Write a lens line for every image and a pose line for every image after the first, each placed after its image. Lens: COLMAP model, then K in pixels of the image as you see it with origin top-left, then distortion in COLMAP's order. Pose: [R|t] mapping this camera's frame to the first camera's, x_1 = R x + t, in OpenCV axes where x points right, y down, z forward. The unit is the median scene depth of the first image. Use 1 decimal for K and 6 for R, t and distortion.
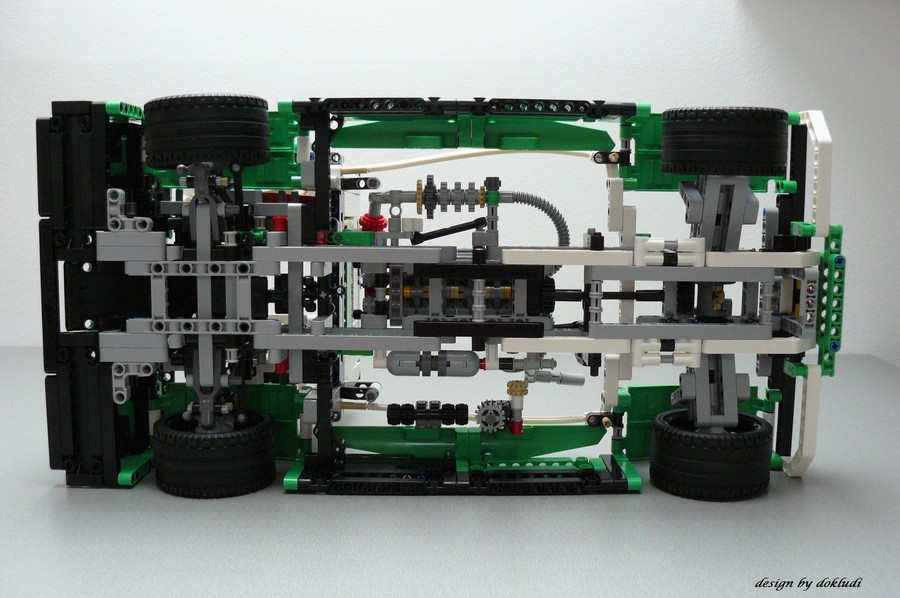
lens RADIAL K [[978.1, 0, 462.5], [0, 978.1, 318.1], [0, 0, 1]] dist [-0.186622, 0.178841]
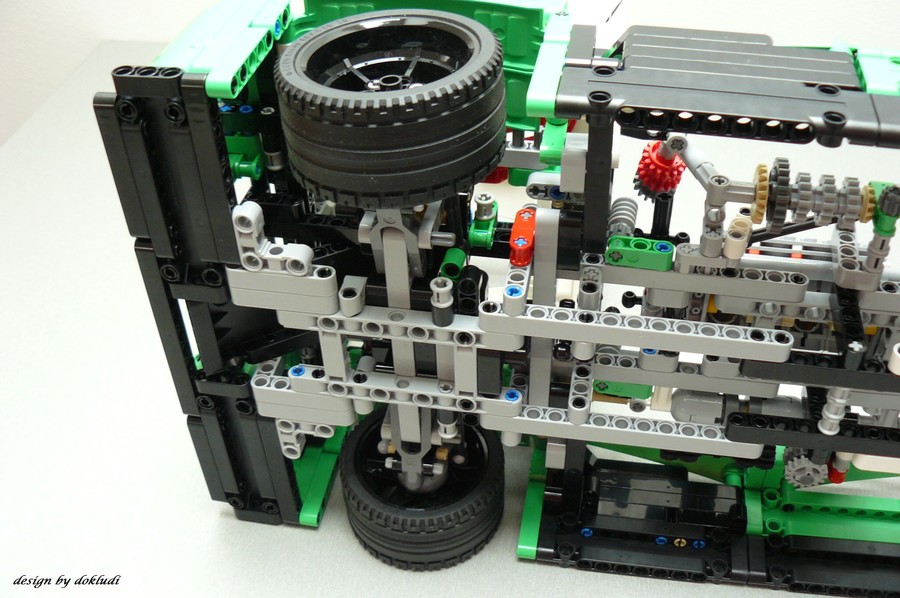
lens RADIAL K [[968.3, 0, 460.4], [0, 968.3, 302.7], [0, 0, 1]] dist [-0.188143, 0.186034]
pose [[0.985294, 0.085681, -0.147832, -0.137757], [0.011137, 0.831144, 0.555946, -0.411564], [0.170503, -0.549417, 0.817967, 0.499662]]
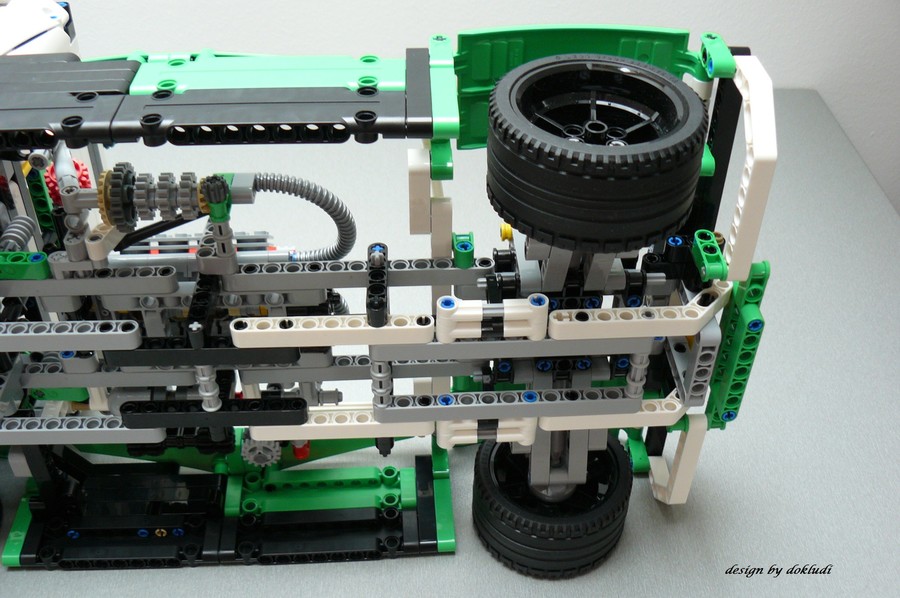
lens RADIAL K [[978.1, 0, 462.5], [0, 978.1, 318.1], [0, 0, 1]] dist [-0.186622, 0.178841]
pose [[0.998181, -0.032916, 0.050510, 0.160131], [-0.000325, 0.834856, 0.550468, -0.422657], [-0.060288, -0.549483, 0.833327, 0.458090]]
